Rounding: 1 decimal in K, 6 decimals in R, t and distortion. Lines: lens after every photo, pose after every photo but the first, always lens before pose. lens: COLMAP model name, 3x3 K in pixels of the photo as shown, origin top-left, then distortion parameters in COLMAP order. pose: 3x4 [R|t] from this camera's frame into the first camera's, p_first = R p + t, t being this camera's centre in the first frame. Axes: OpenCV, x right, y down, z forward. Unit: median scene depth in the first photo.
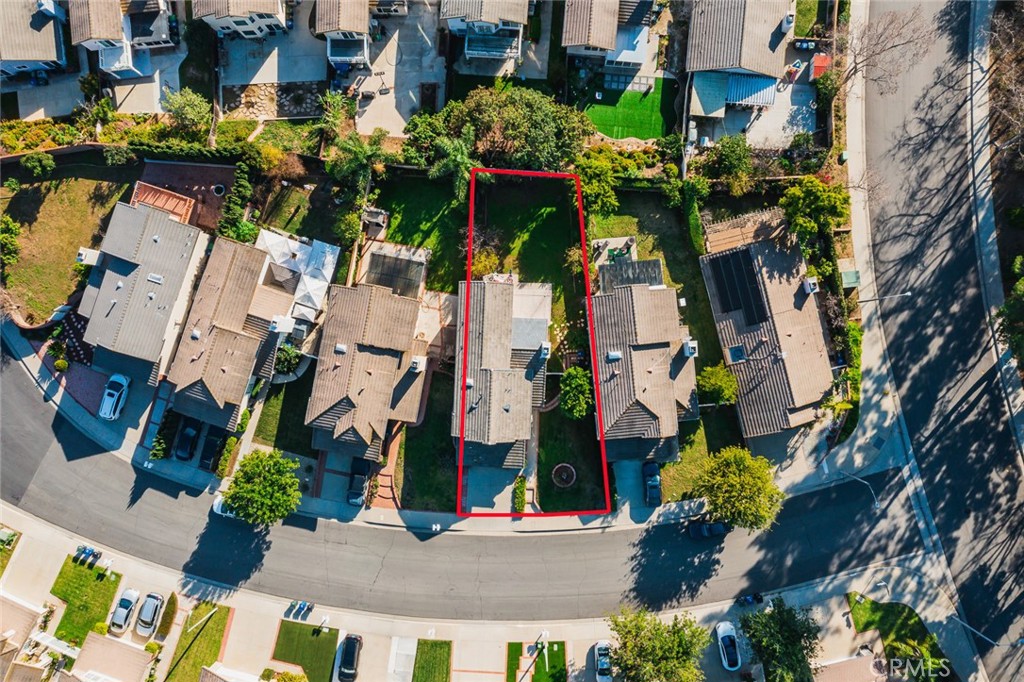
lens RADIAL K [[811.8, 0, 512.0], [0, 811.8, 341.0], [0, 0, 1]] dist [-0.009423, 0.003685]
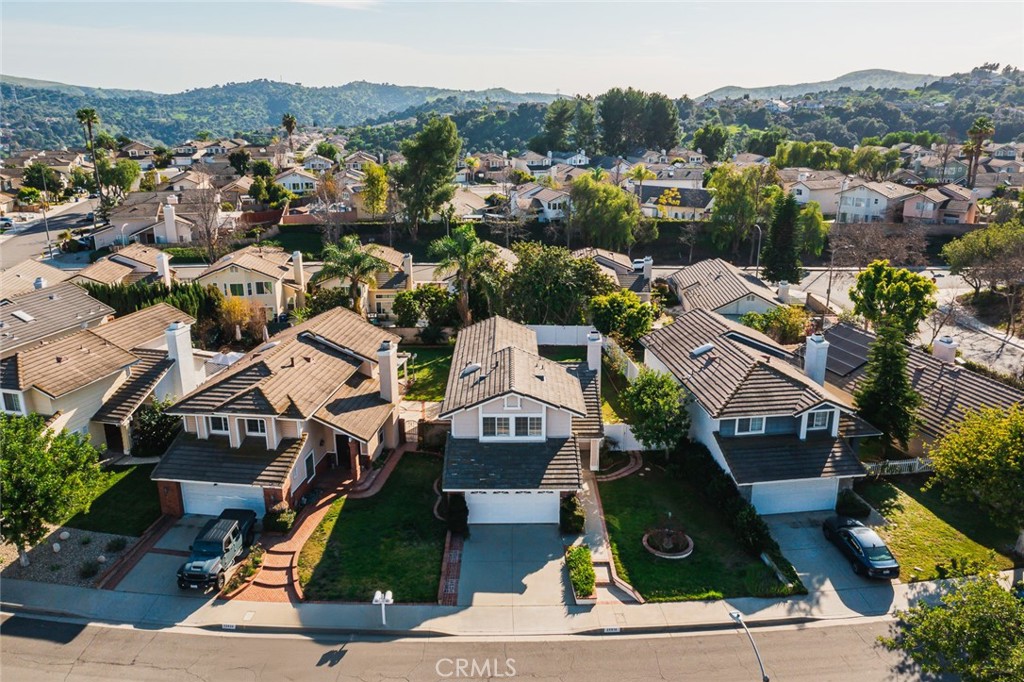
lens RADIAL K [[811.8, 0, 512.0], [0, 811.8, 341.0], [0, 0, 1]] dist [-0.009423, 0.003685]
pose [[0.998804, 0.008136, 0.048214, -0.049781], [0.043534, 0.300965, -0.952641, 0.572105], [-0.022262, 0.953600, 0.300251, 0.747335]]
